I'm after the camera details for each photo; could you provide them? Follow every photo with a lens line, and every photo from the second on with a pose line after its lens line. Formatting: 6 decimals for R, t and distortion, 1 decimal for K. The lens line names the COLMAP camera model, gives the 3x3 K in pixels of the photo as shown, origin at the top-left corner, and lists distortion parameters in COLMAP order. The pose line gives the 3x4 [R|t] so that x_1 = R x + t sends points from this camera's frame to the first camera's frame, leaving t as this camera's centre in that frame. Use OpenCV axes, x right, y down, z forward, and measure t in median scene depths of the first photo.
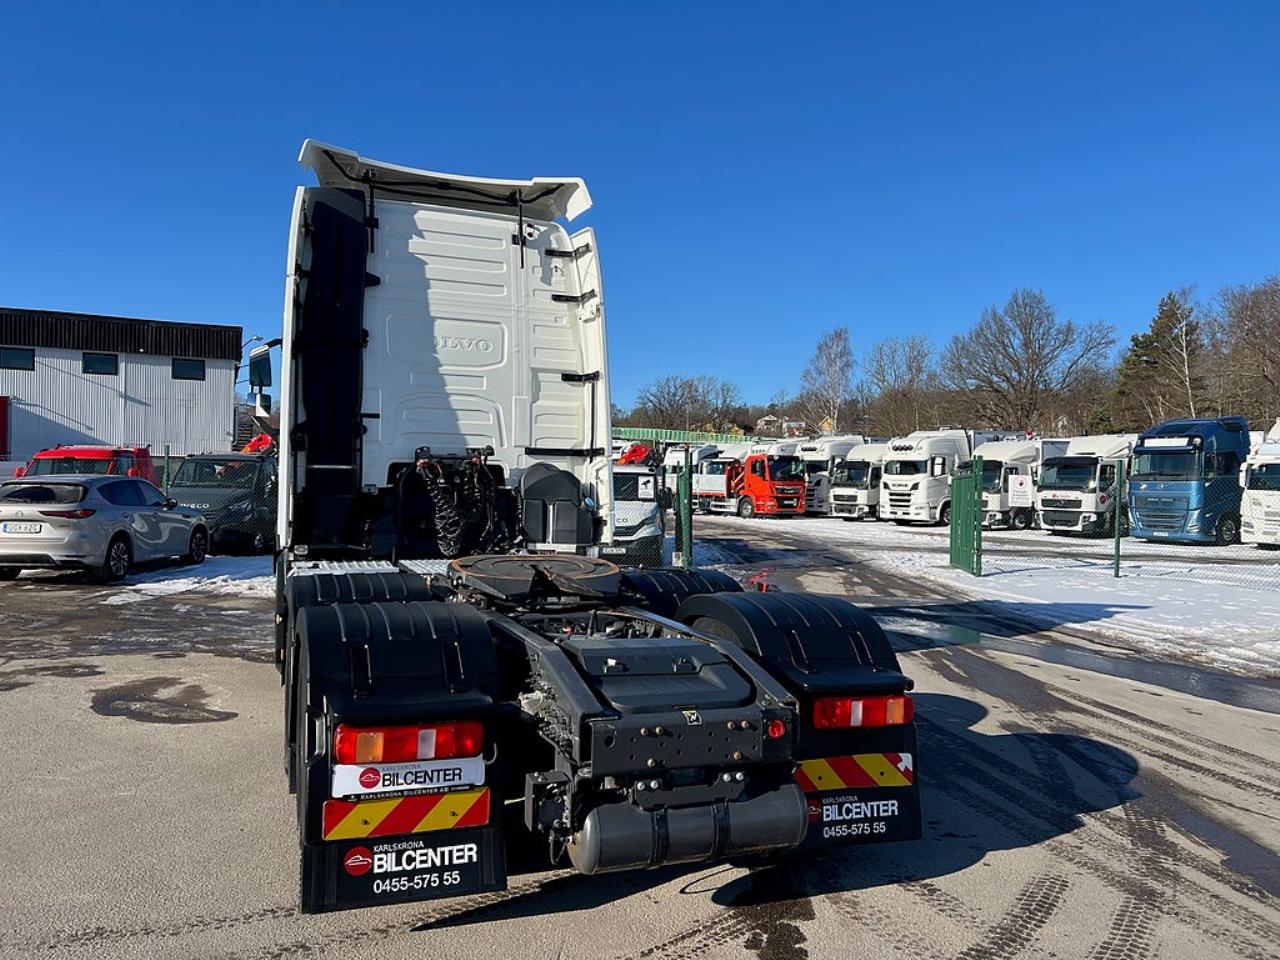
lens RADIAL K [[943.8, 0, 639.6], [0, 943.8, 491.4], [0, 0, 1]] dist [0.082730, -0.118231]
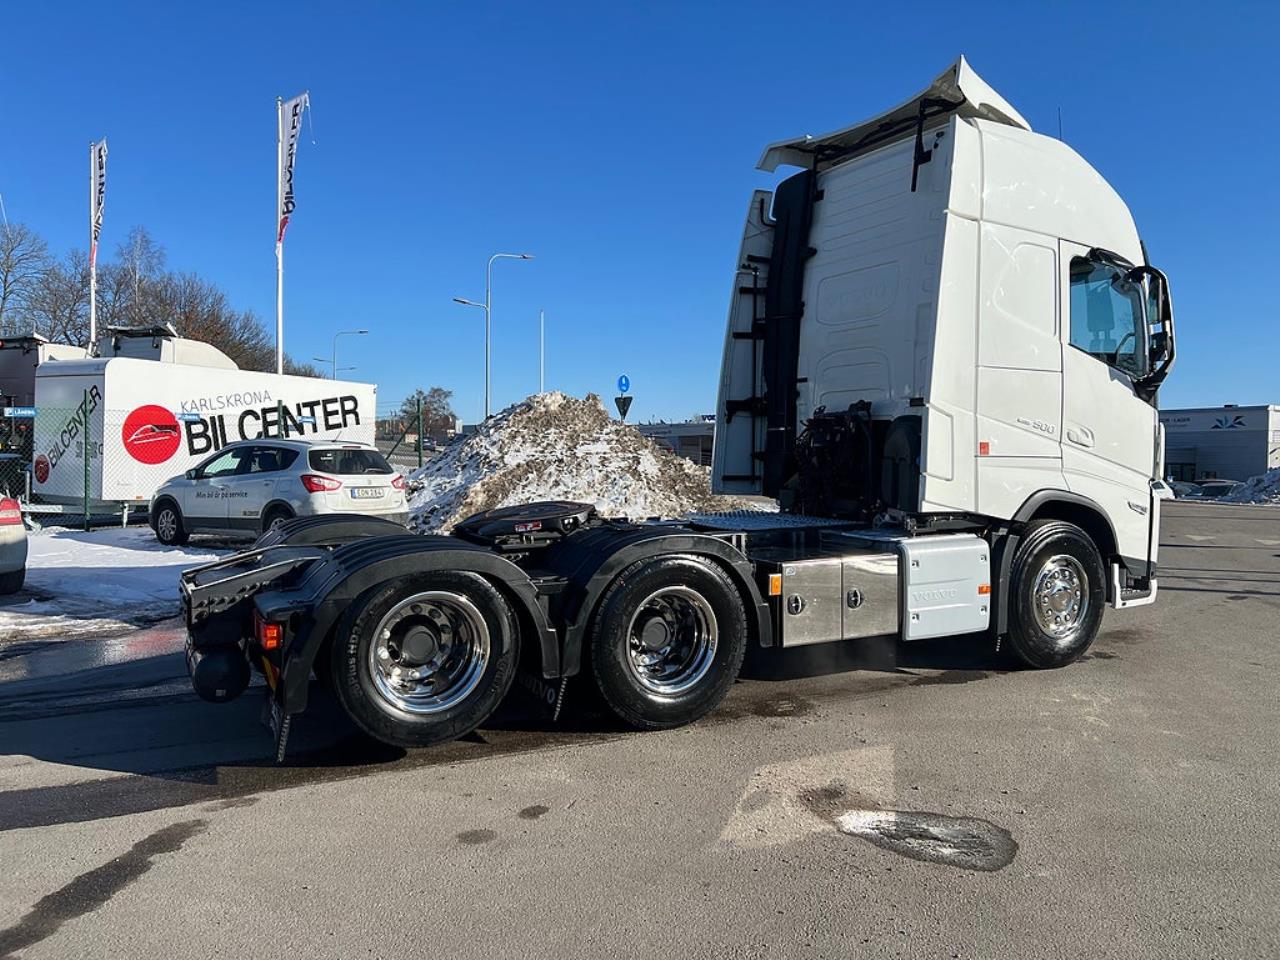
lens RADIAL K [[959.2, 0, 657.1], [0, 959.2, 468.3], [0, 0, 1]] dist [0.085040, -0.120271]
pose [[0.126046, 0.005777, -0.992008, 0.748624], [-0.001488, 0.999983, 0.005634, 0.013672], [0.992023, 0.000766, 0.126053, 0.675367]]
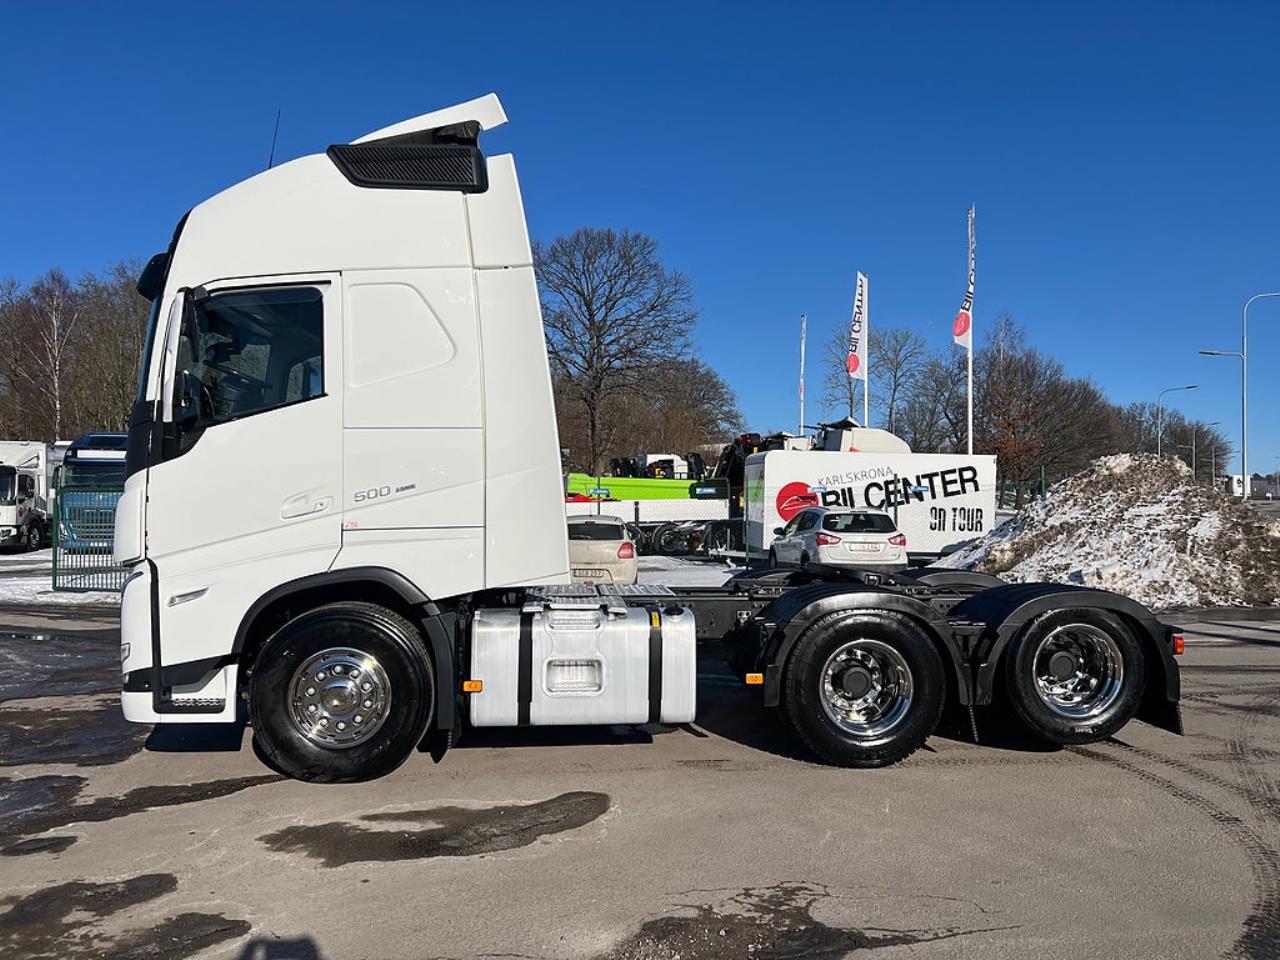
lens RADIAL K [[975.5, 0, 640.0], [0, 975.5, 480.0], [0, 0, 1]] dist [0.054044, -0.061414]
pose [[-0.704138, -0.033979, -0.709250, 0.941713], [-0.004442, 0.999046, -0.043452, 0.013621], [0.710049, -0.027446, -0.703617, 1.570307]]
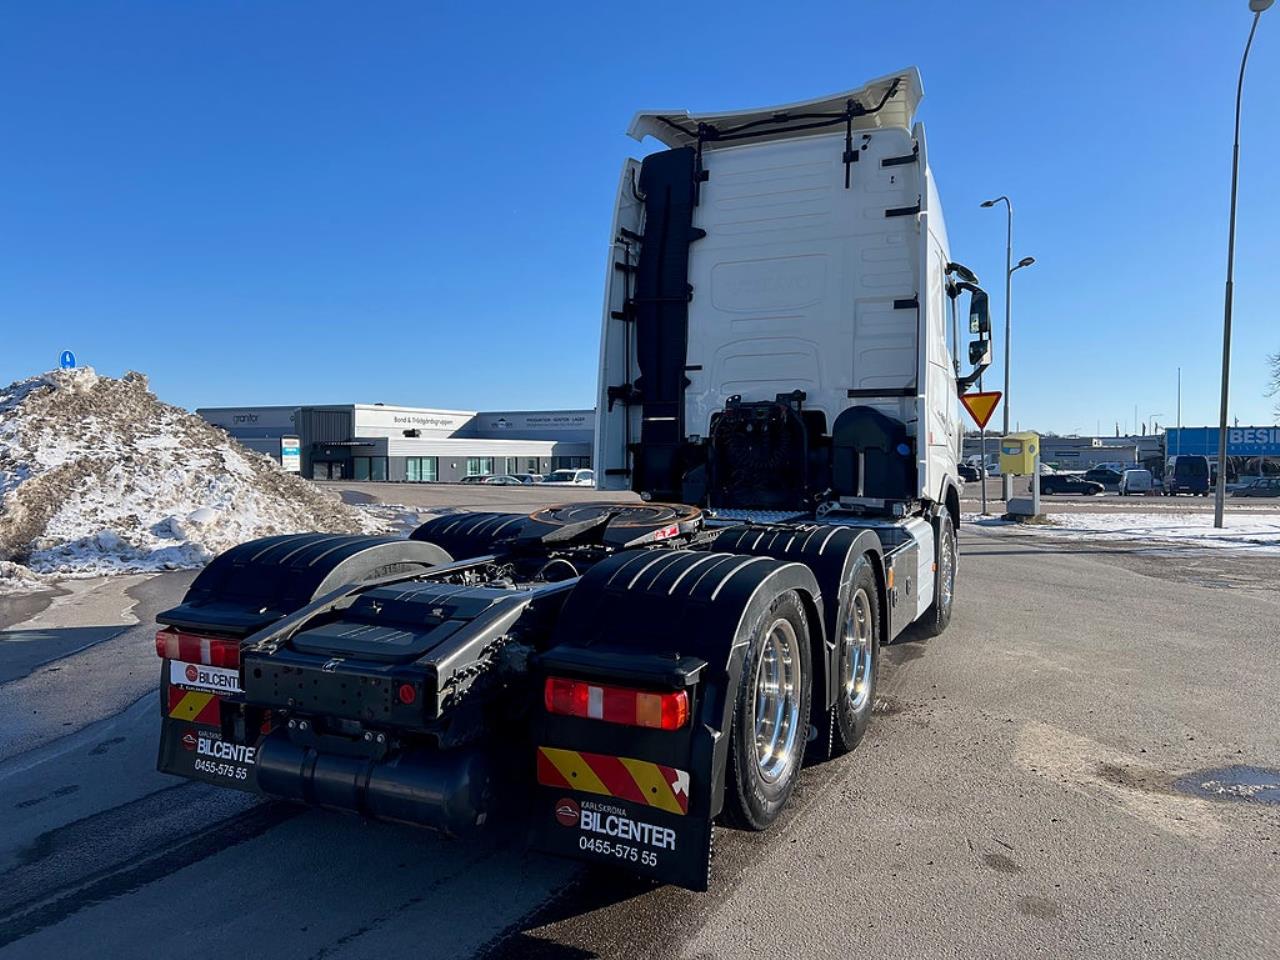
lens RADIAL K [[957.7, 0, 658.0], [0, 957.7, 475.7], [0, 0, 1]] dist [0.070257, -0.069491]
pose [[0.692564, 0.006635, -0.721325, 0.422065], [0.012633, 0.999693, 0.021325, 0.013800], [0.721245, -0.023881, 0.692268, 0.244319]]
